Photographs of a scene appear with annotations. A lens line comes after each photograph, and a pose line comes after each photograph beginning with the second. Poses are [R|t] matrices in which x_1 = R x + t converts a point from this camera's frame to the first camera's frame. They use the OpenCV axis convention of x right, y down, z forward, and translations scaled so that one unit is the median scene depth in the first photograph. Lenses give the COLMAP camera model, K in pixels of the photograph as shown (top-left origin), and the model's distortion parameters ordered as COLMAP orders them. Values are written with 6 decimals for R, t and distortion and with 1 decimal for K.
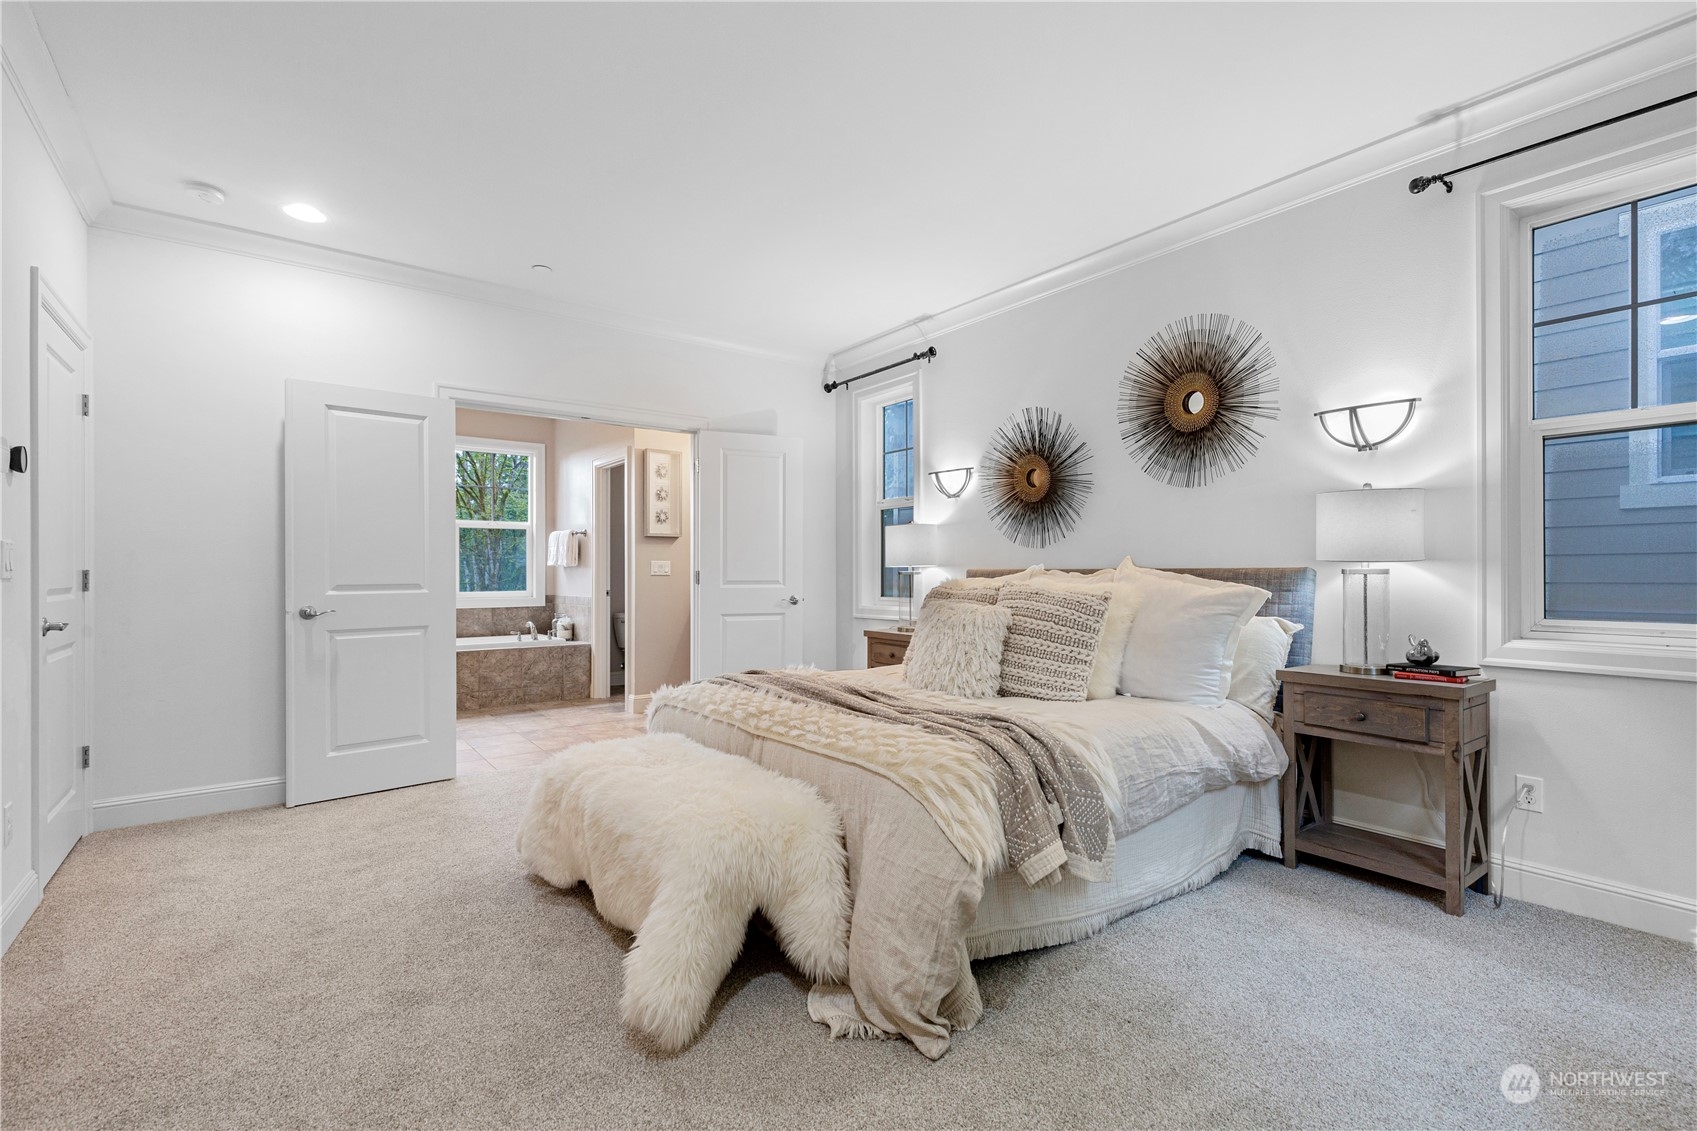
lens RADIAL K [[764.2, 0, 860.0], [0, 764.2, 568.5], [0, 0, 1]] dist [0.007305, -0.000745]
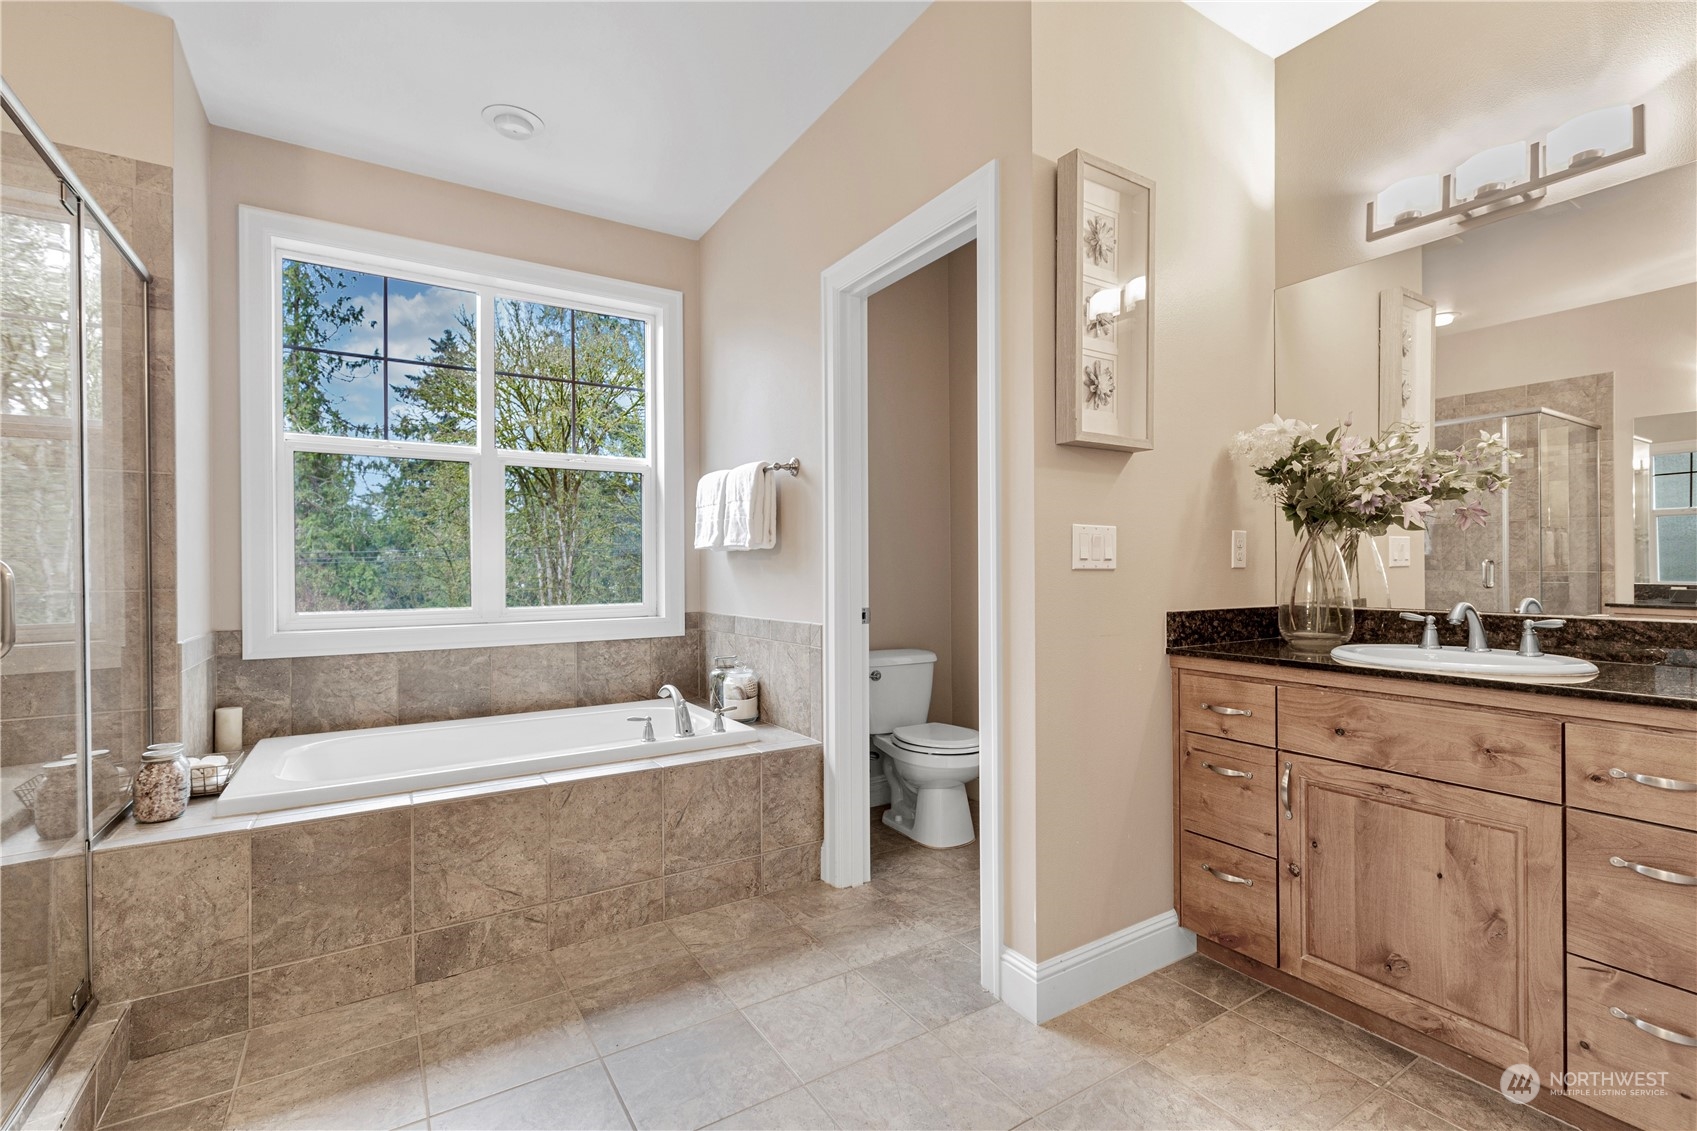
lens RADIAL K [[764.2, 0, 857.0], [0, 764.2, 569.7], [0, 0, 1]] dist [0.007305, -0.000745]
pose [[0.996686, -0.002642, -0.081302, -0.286217], [0.003498, 0.999940, 0.010396, 0.004296], [0.081270, -0.010646, 0.996635, 0.579036]]
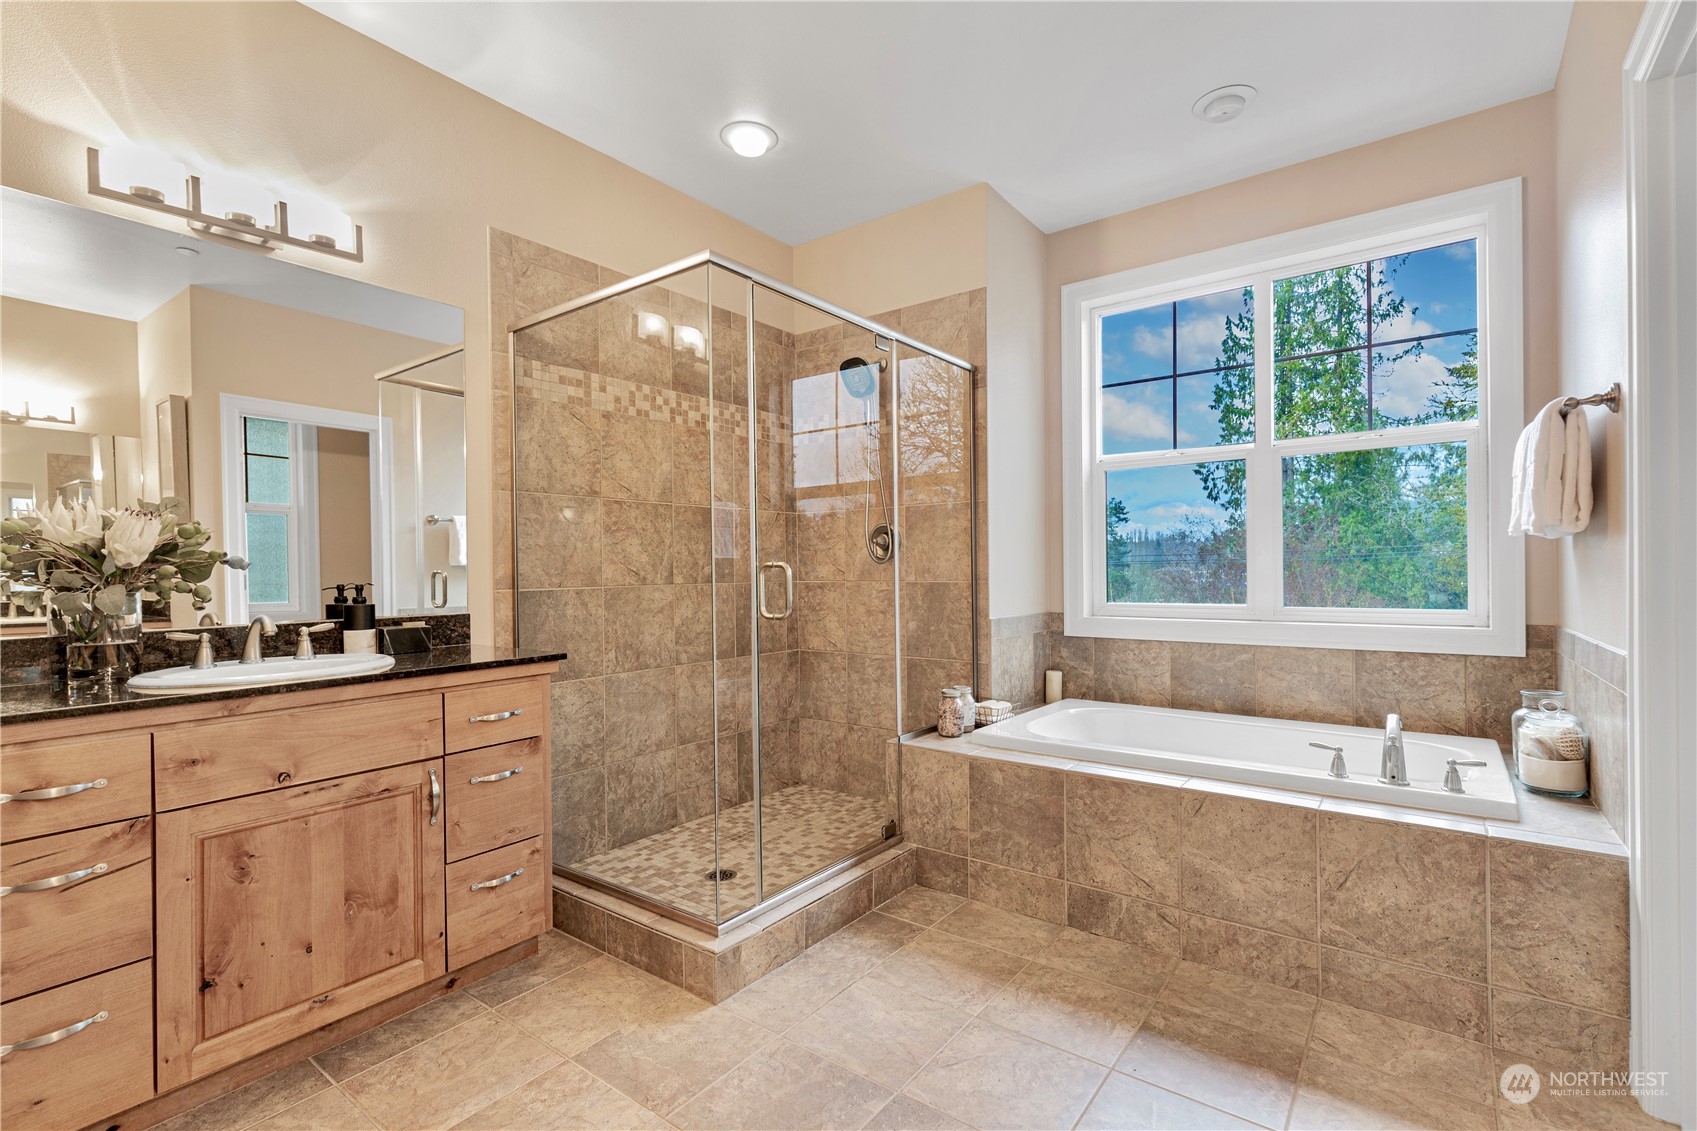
lens RADIAL K [[764.2, 0, 889.4], [0, 764.2, 570.6], [0, 0, 1]] dist [0.007305, -0.000745]
pose [[0.288584, 0.000811, -0.957454, -0.181690], [0.015959, 0.999857, 0.005657, 0.004989], [0.957322, -0.016913, 0.288530, 0.680746]]
